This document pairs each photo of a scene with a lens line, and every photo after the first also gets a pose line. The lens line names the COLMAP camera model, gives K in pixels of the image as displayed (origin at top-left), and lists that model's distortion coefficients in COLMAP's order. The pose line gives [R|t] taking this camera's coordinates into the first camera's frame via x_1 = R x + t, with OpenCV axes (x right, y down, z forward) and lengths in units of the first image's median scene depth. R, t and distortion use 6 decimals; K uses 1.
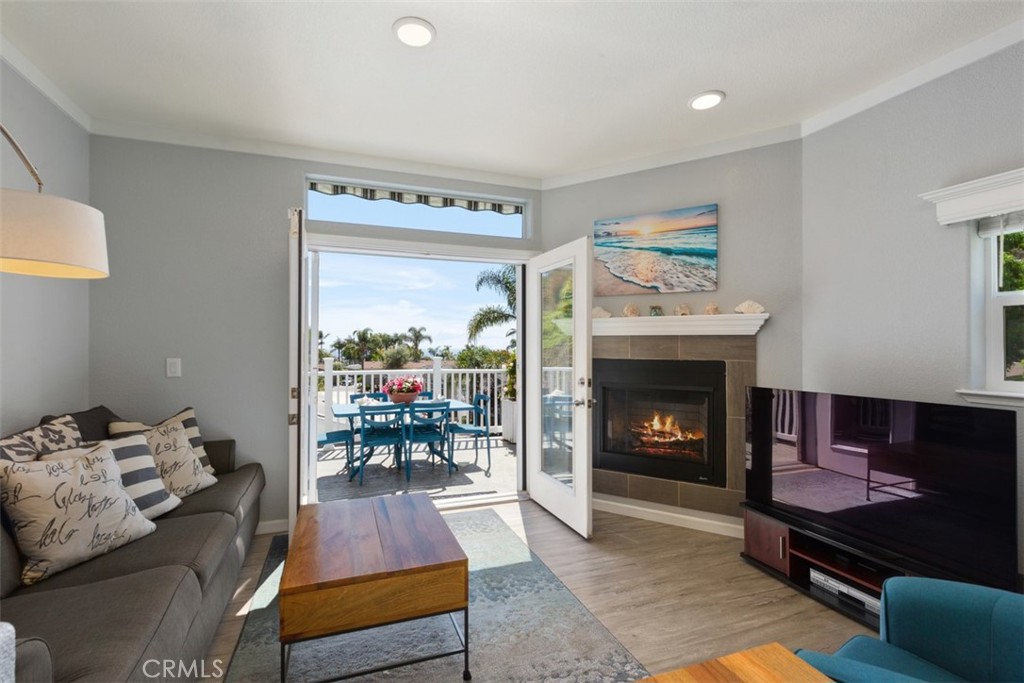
lens RADIAL K [[460.1, 0, 503.5], [0, 460.1, 344.7], [0, 0, 1]] dist [-0.005502, 0.001534]
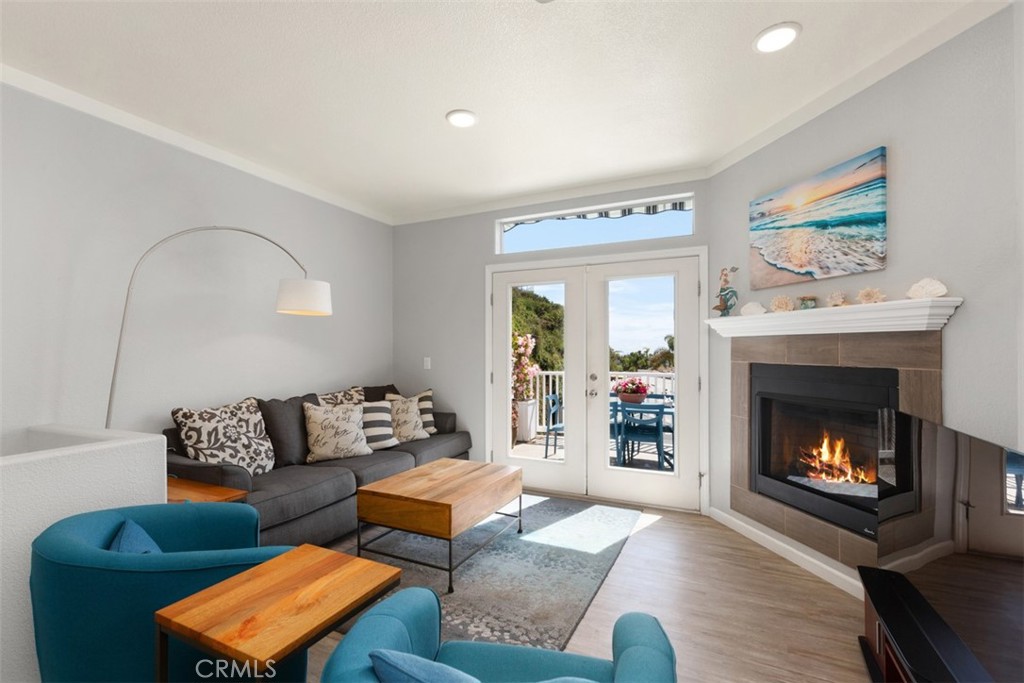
lens RADIAL K [[460.1, 0, 506.2], [0, 460.1, 349.0], [0, 0, 1]] dist [-0.005502, 0.001534]
pose [[0.696504, -0.004125, -0.717541, 0.538356], [0.005043, 0.999987, -0.000853, 0.002615], [0.717535, -0.003025, 0.696516, 0.087490]]
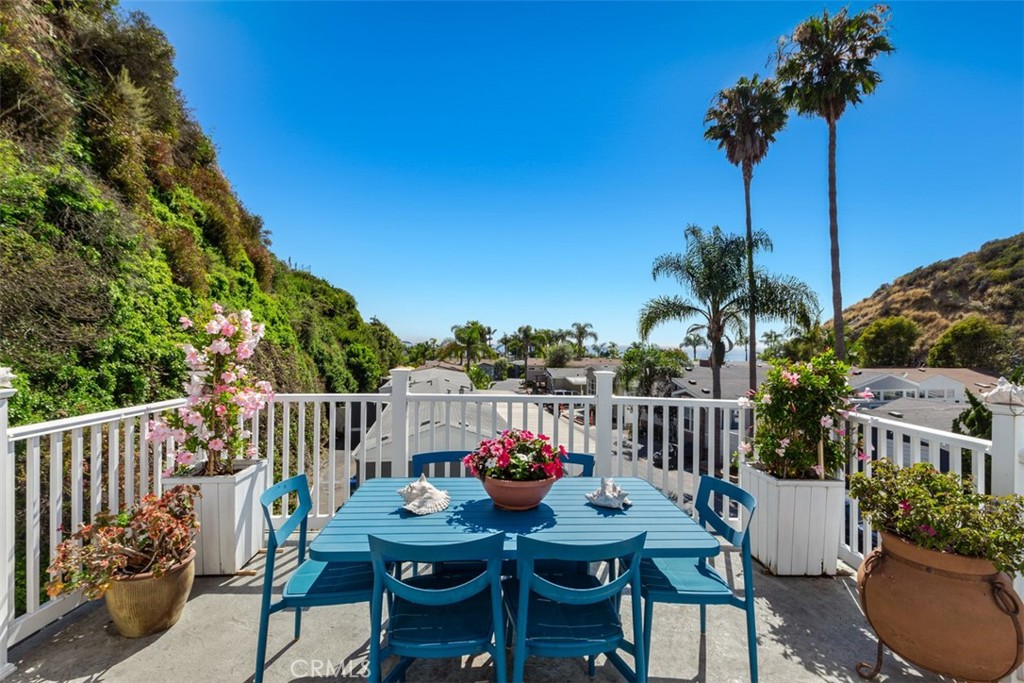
lens RADIAL K [[465.5, 0, 512.2], [0, 465.5, 331.0], [0, 0, 1]] dist [0.008003, 0.002182]
pose [[0.944796, 0.004162, -0.327632, -0.143080], [-0.011535, 0.999722, -0.020565, -0.013494], [0.327455, 0.023209, 0.944582, 0.978295]]
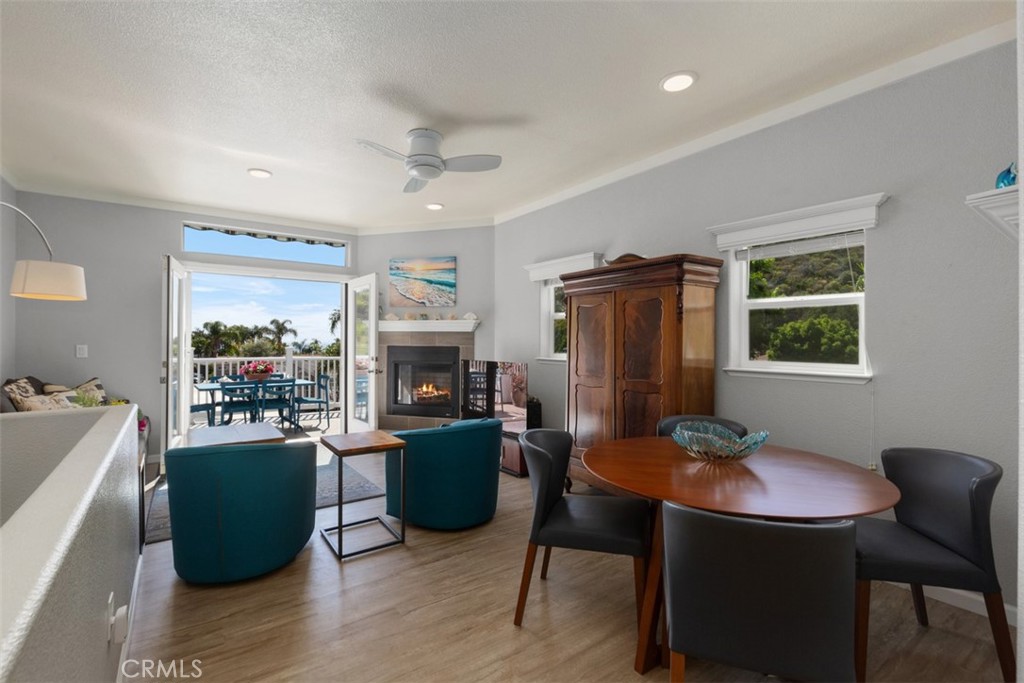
lens RADIAL K [[460.1, 0, 506.8], [0, 460.1, 334.4], [0, 0, 1]] dist [-0.005502, 0.001534]
pose [[0.963595, 0.005379, 0.267311, 0.178222], [-0.002873, 0.999948, -0.009764, 0.005865], [-0.267350, 0.008641, 0.963561, -0.697297]]
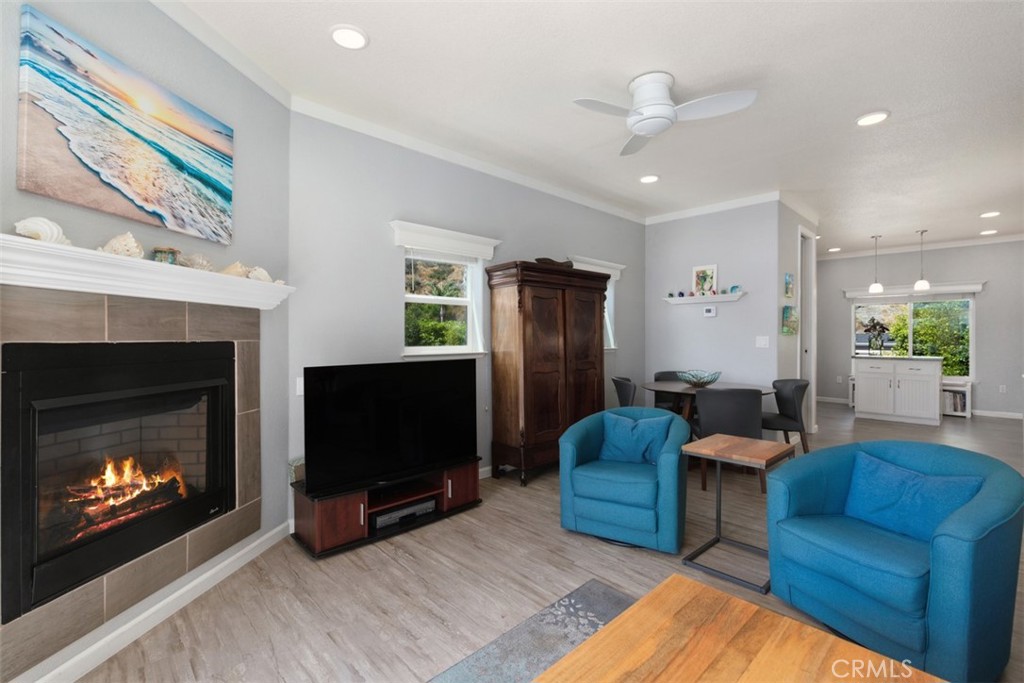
lens RADIAL K [[460.1, 0, 504.0], [0, 460.1, 338.6], [0, 0, 1]] dist [-0.005502, 0.001534]
pose [[-0.394604, -0.003943, 0.918843, -0.370650], [-0.002439, 0.999992, 0.003243, 0.025686], [-0.918848, -0.000961, -0.394610, 0.844195]]
